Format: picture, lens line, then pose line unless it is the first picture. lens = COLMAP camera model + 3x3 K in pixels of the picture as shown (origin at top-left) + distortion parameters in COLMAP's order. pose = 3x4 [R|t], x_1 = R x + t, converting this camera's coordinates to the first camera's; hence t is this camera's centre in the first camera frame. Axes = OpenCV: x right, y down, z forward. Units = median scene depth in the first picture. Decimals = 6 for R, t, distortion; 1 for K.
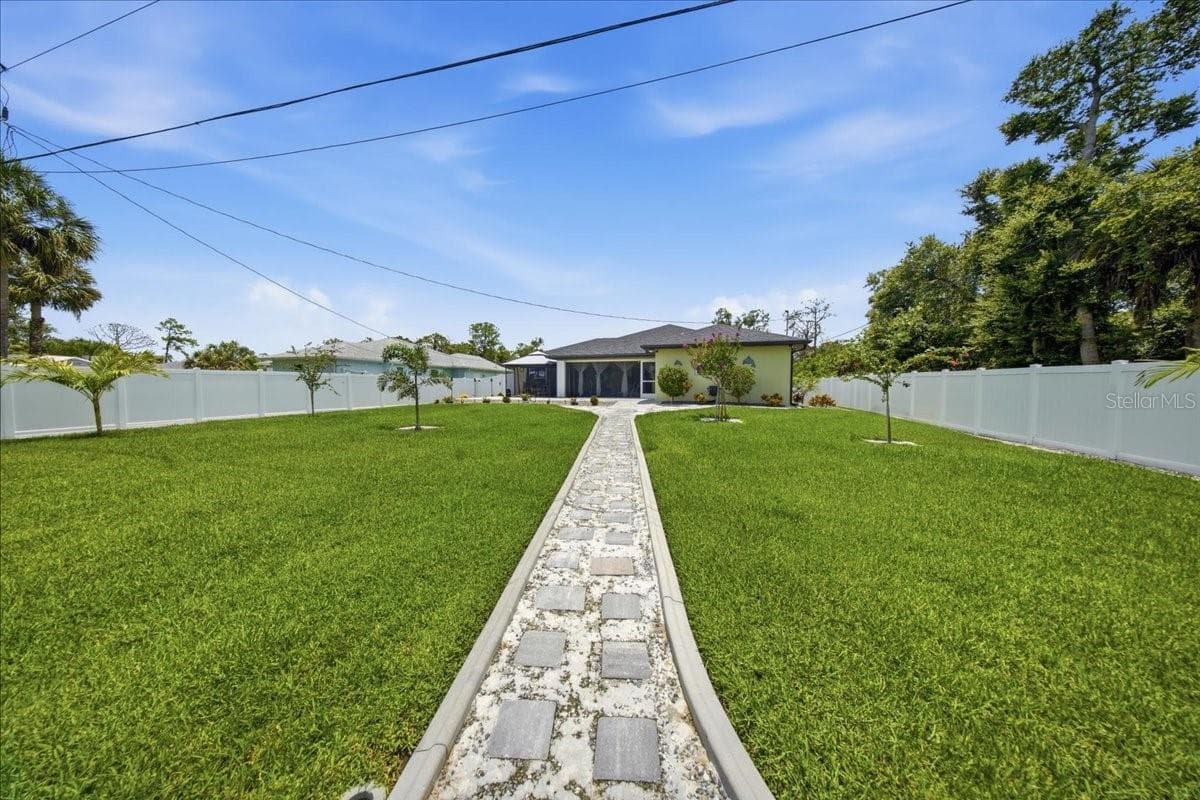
lens RADIAL K [[353.1, 0, 600.0], [0, 353.1, 400.0], [0, 0, 1]] dist [0.004717, -0.003323]
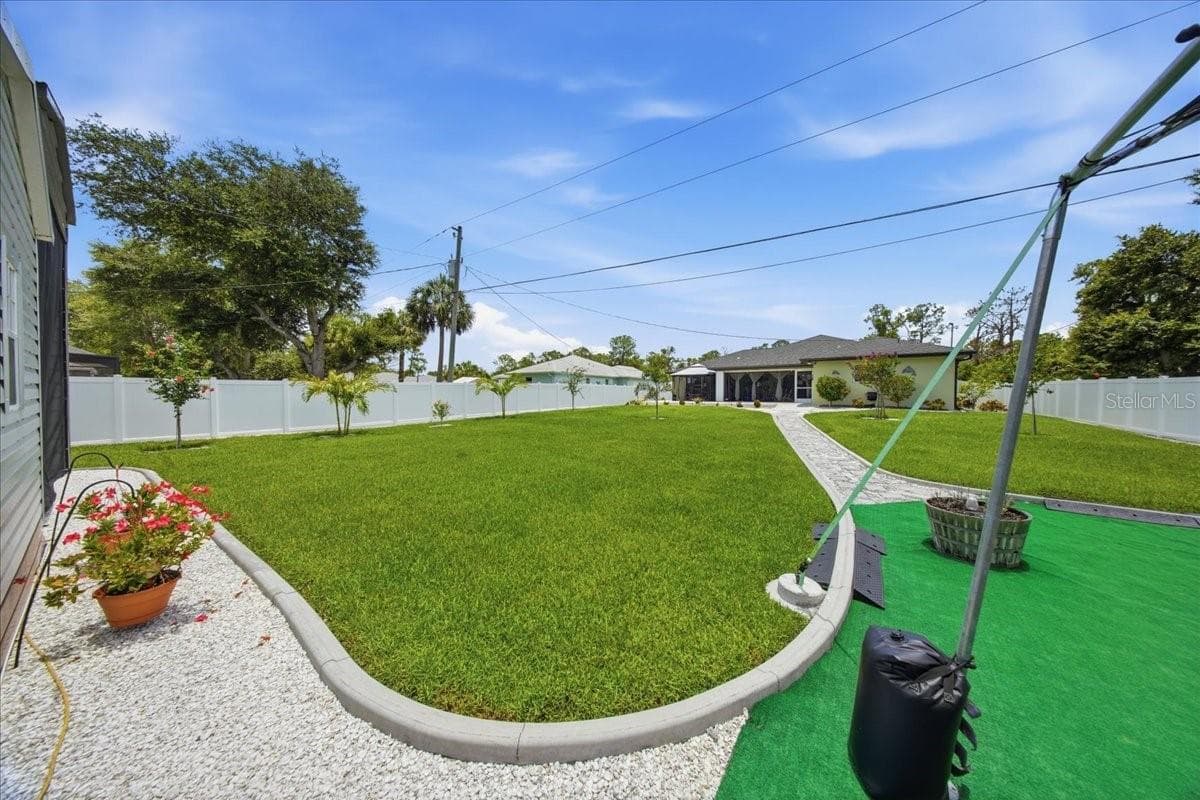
lens RADIAL K [[353.1, 0, 600.0], [0, 353.1, 400.0], [0, 0, 1]] dist [0.004717, -0.003323]
pose [[0.945349, 0.006134, -0.326001, -0.108769], [-0.011335, 0.999837, -0.014059, 0.009659], [0.325862, 0.016986, 0.945265, -0.294249]]
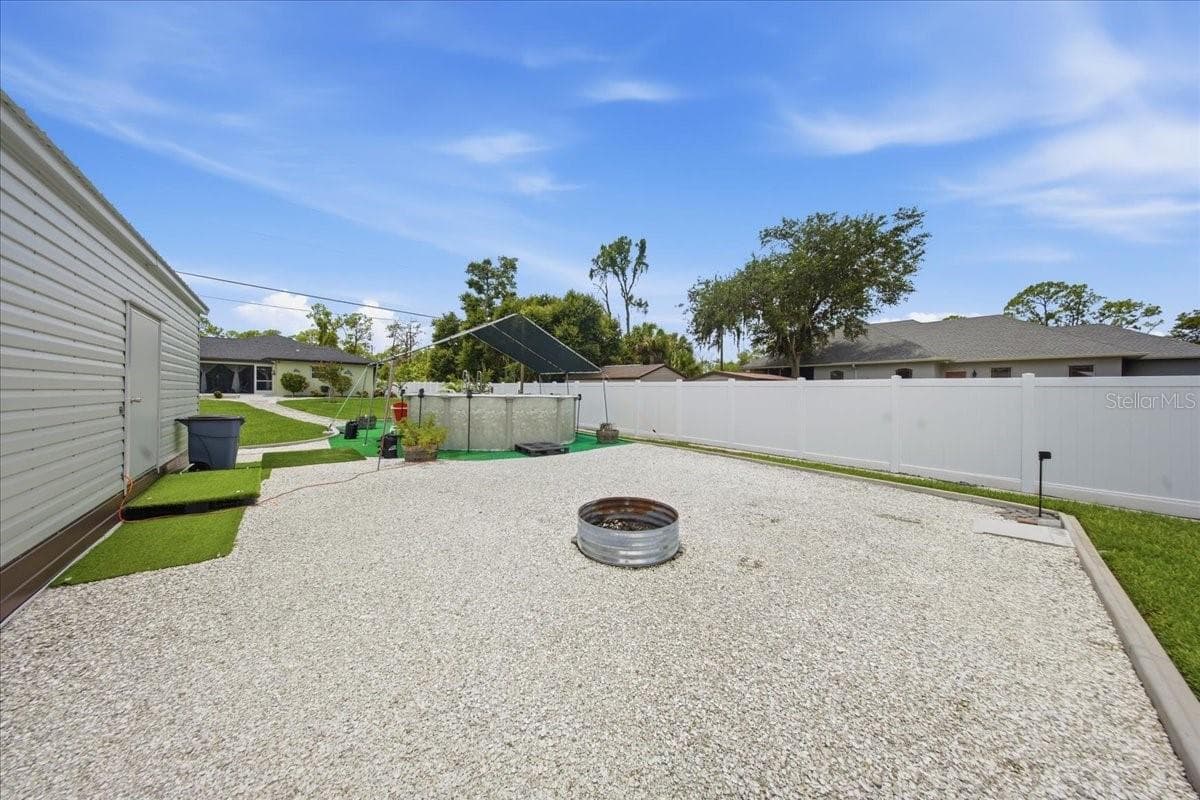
lens RADIAL K [[364.6, 0, 603.2], [0, 364.6, 400.6], [0, 0, 1]] dist [0.013700, -0.005448]
pose [[0.543268, -0.010416, 0.839495, -0.316189], [0.010245, 0.999931, 0.005777, 0.024450], [-0.839497, 0.005462, 0.543337, -0.787616]]
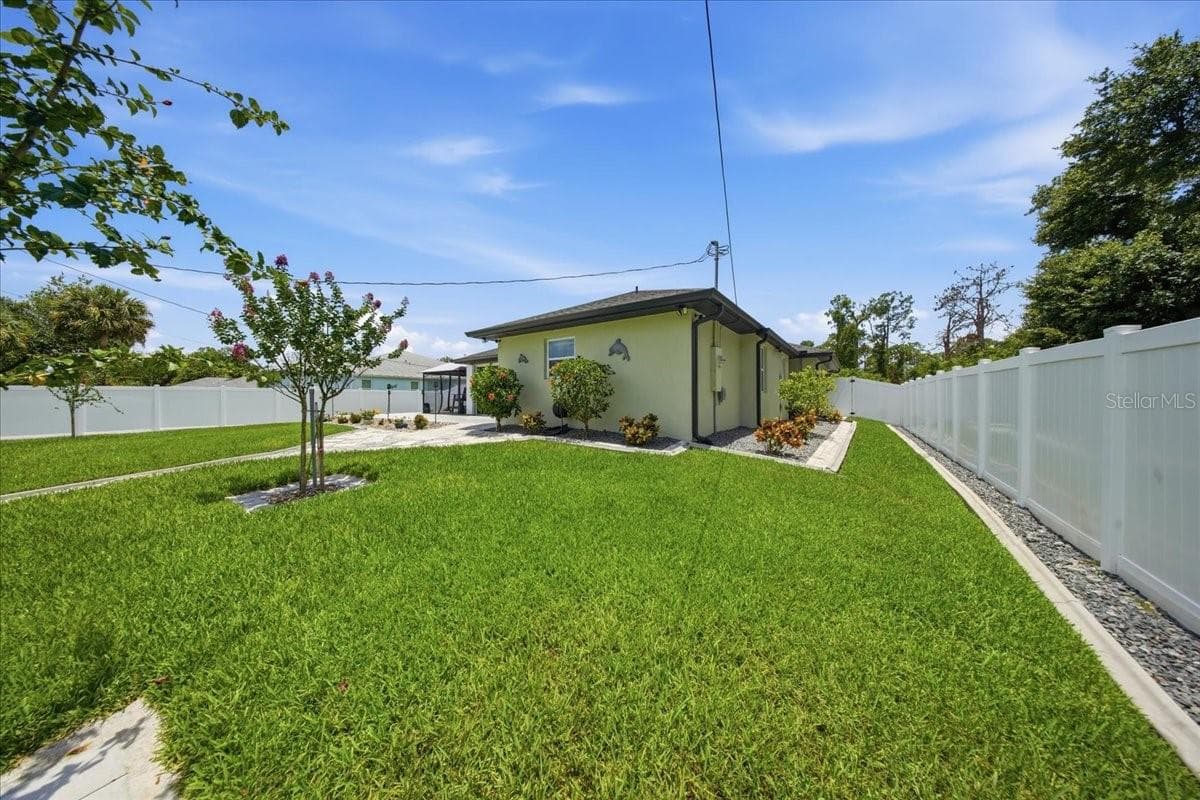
lens RADIAL K [[353.1, 0, 600.0], [0, 353.1, 400.0], [0, 0, 1]] dist [0.004717, -0.003323]
pose [[0.944126, -0.006767, -0.329516, 0.419872], [-0.003049, 0.999567, -0.029262, -0.016826], [0.329571, 0.028632, 0.943696, 0.388194]]
